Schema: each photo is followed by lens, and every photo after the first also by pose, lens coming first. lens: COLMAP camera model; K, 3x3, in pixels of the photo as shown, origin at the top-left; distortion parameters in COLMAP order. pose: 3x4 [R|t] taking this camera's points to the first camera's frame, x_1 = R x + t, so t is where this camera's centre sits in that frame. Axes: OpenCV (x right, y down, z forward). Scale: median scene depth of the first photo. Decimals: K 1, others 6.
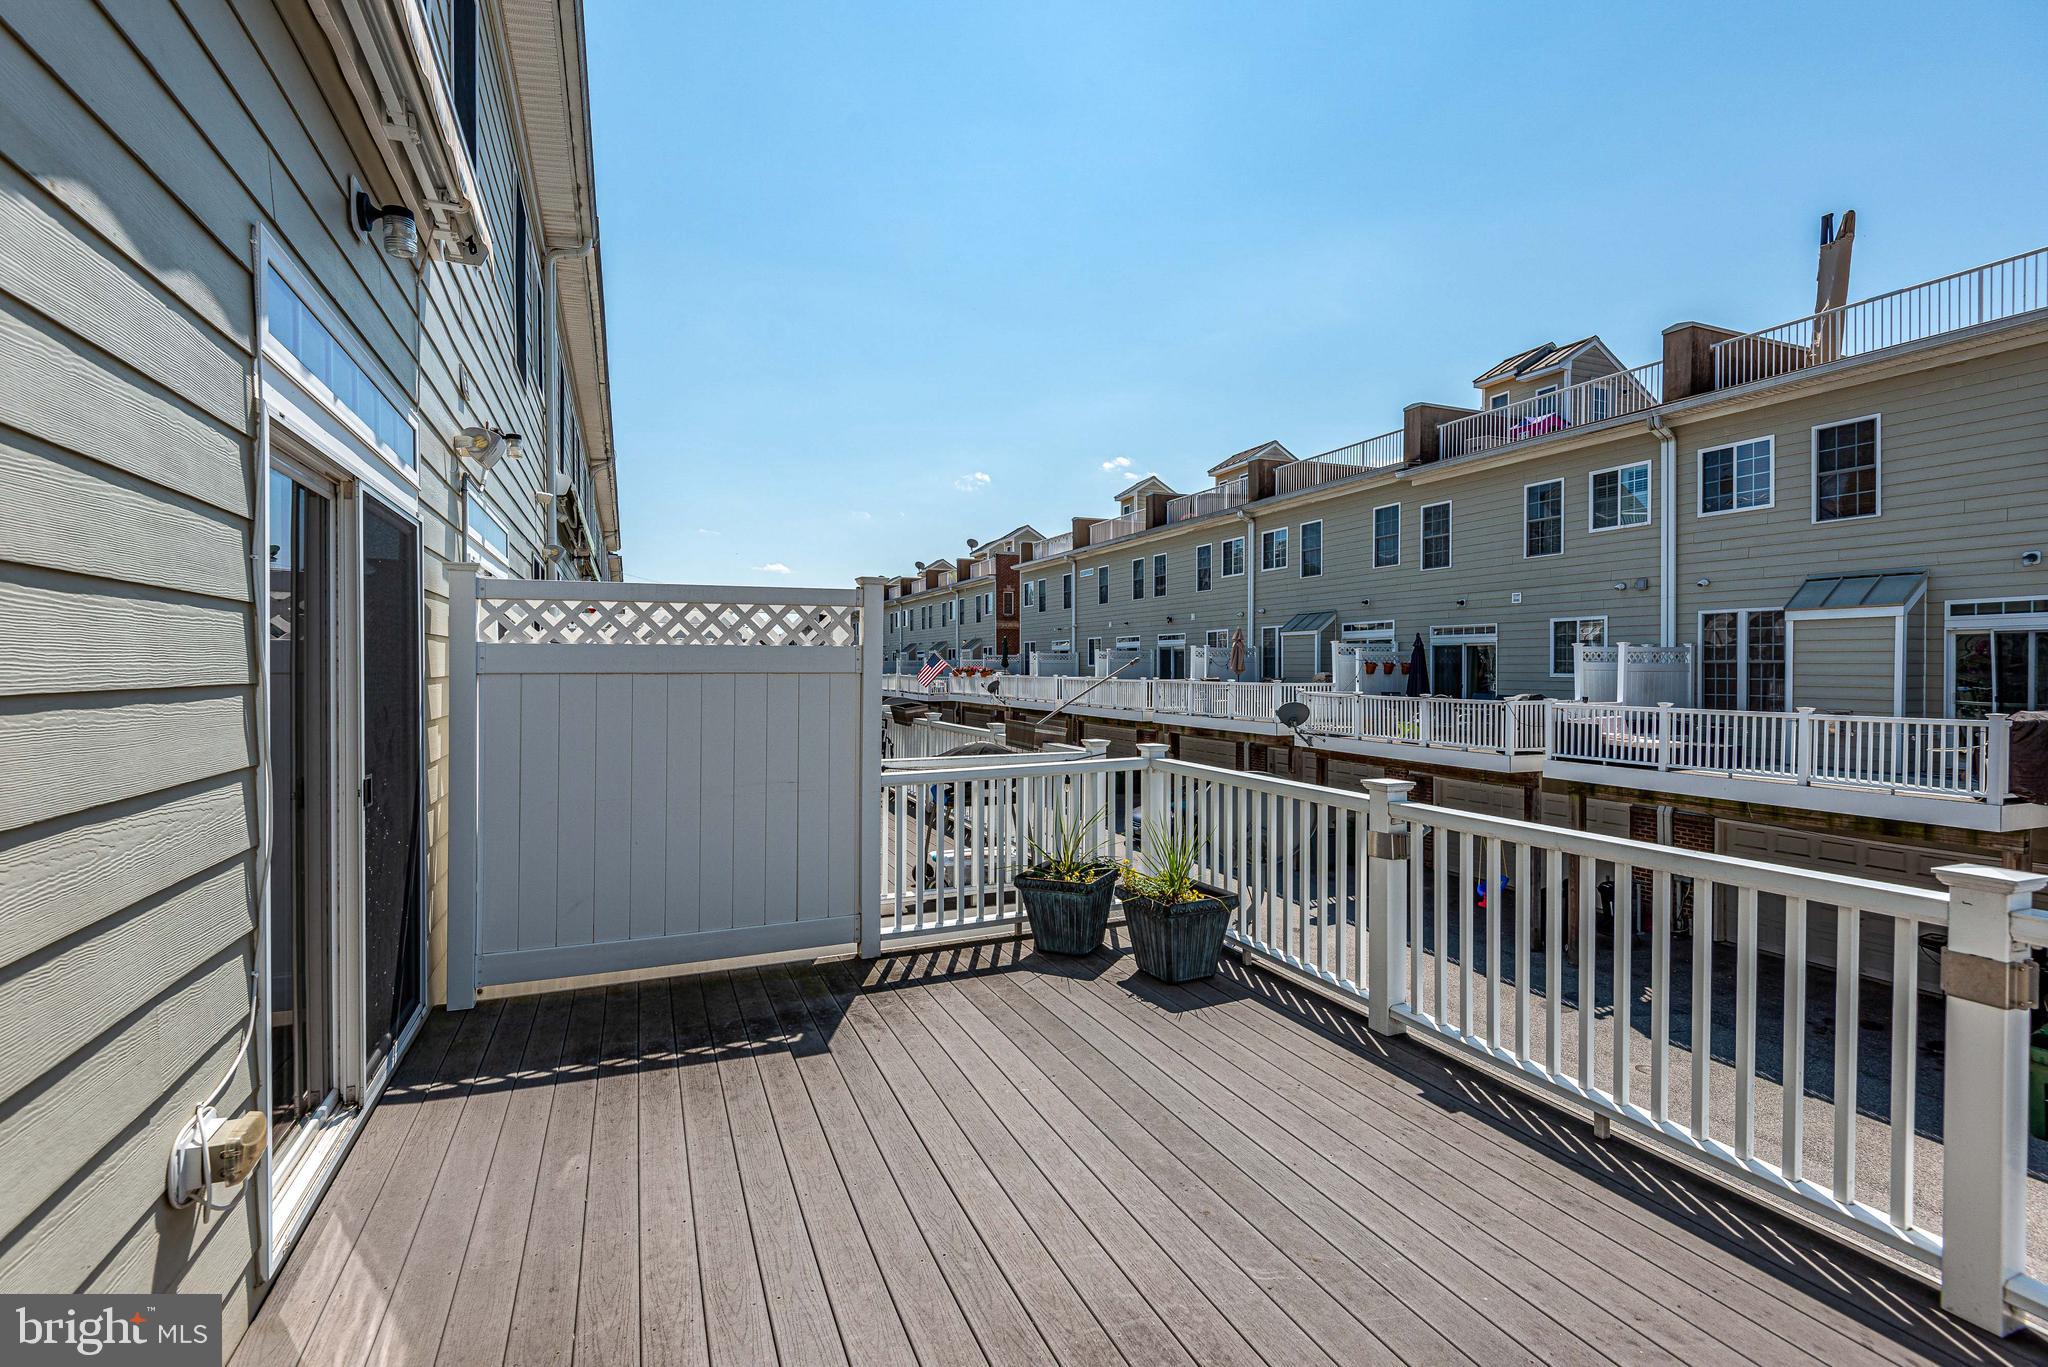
lens RADIAL K [[951.3, 0, 1024.0], [0, 951.3, 683.5], [0, 0, 1]] dist [0.005165, 0.000158]
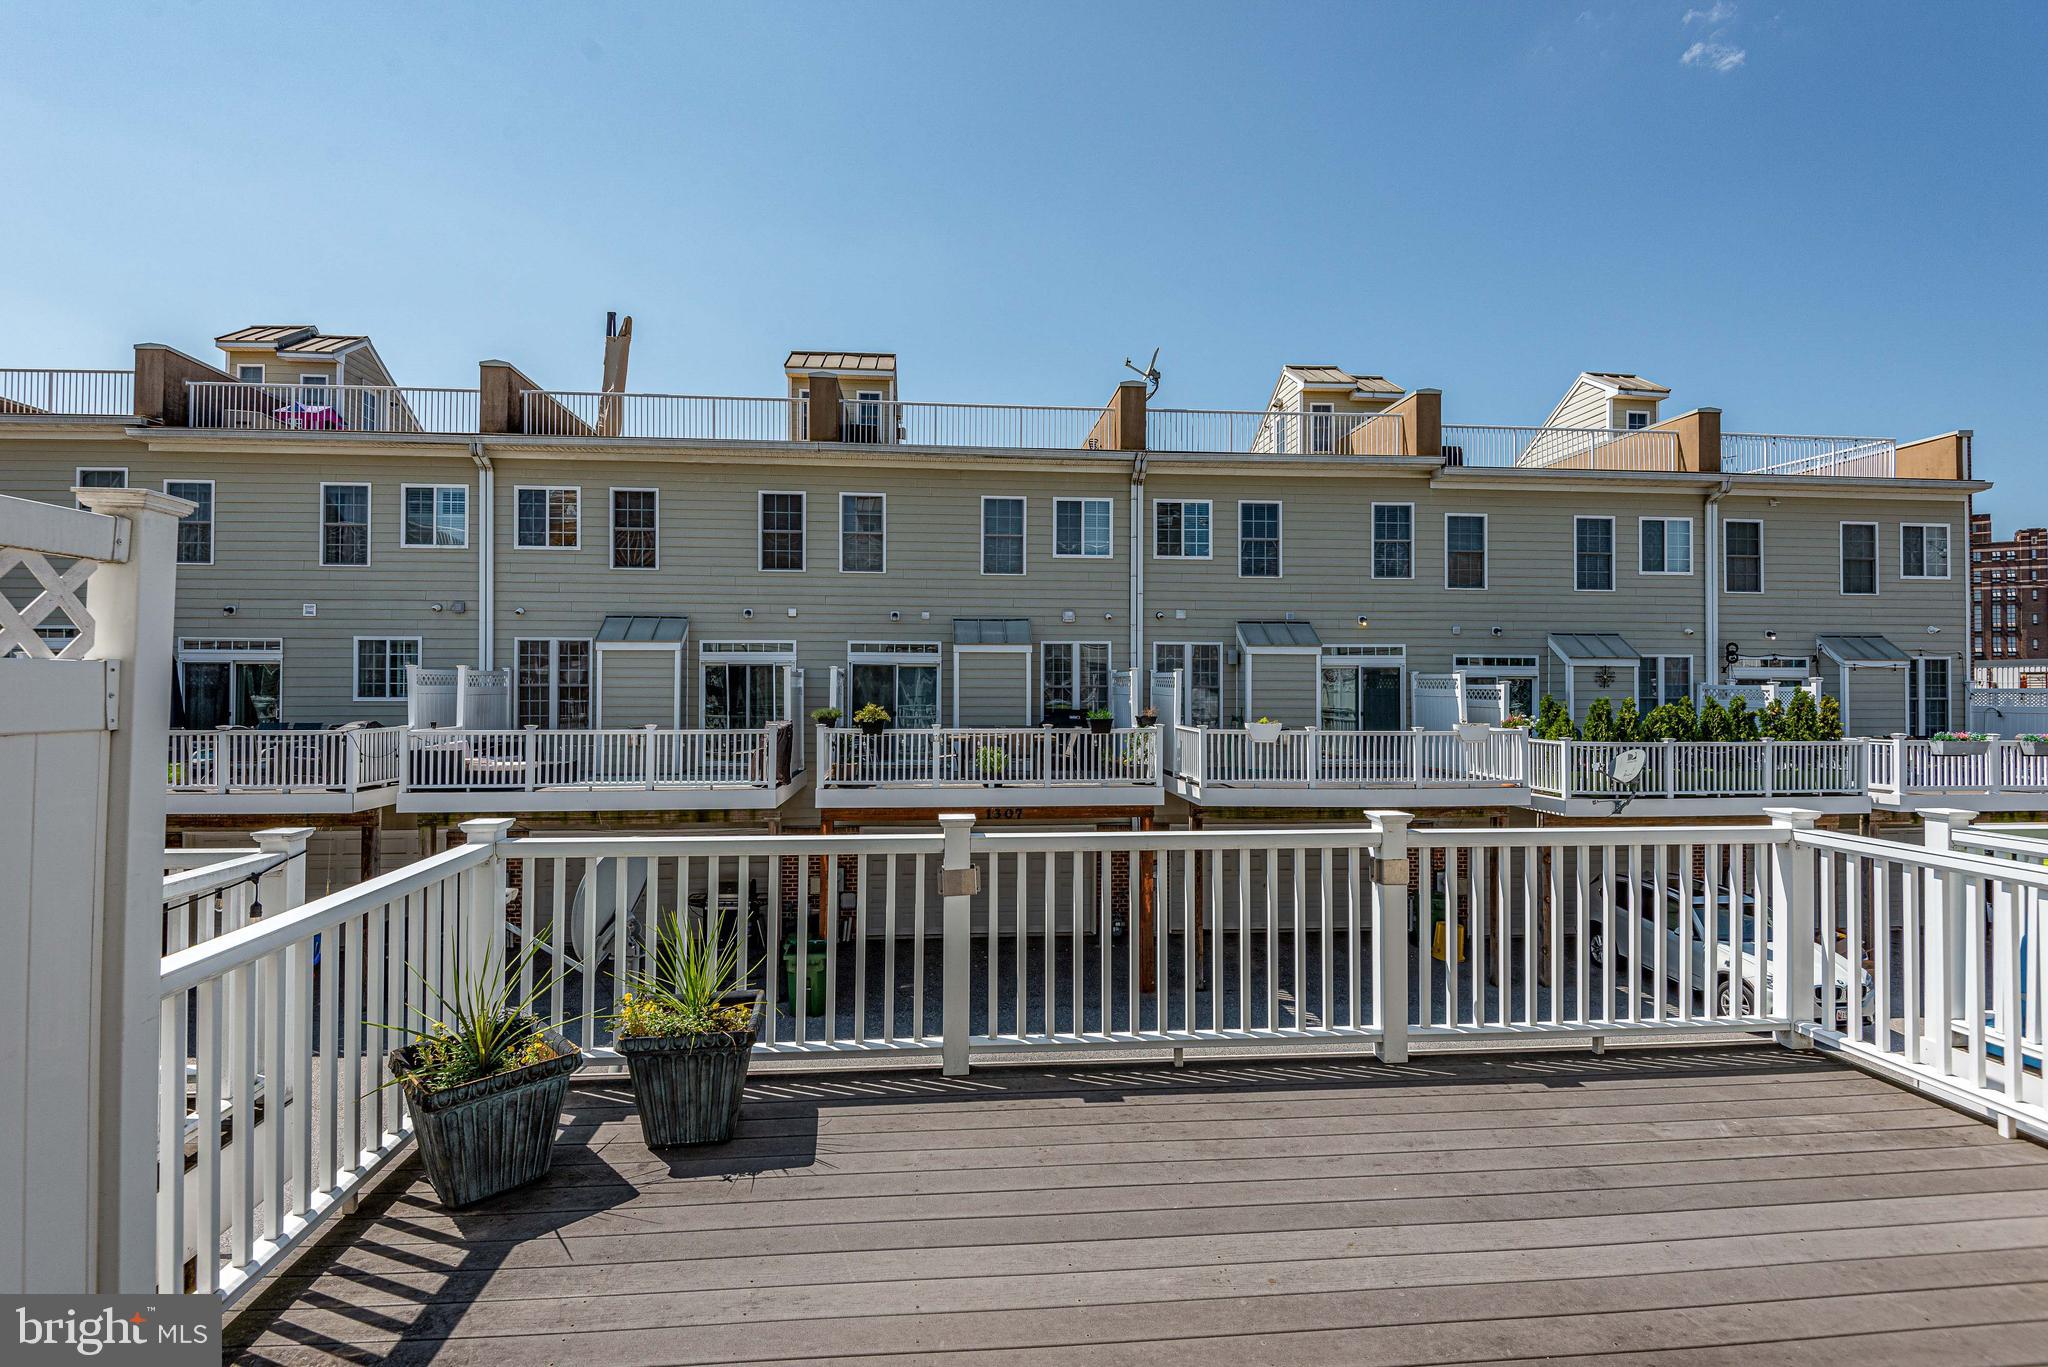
lens RADIAL K [[945.0, 0, 1024.0], [0, 945.0, 683.5], [0, 0, 1]] dist [-0.003394, -0.000958]
pose [[0.296475, 0.004160, 0.955032, -0.126134], [0.015943, 0.999830, -0.009304, -0.005967], [-0.954908, 0.017985, 0.296358, 0.152625]]
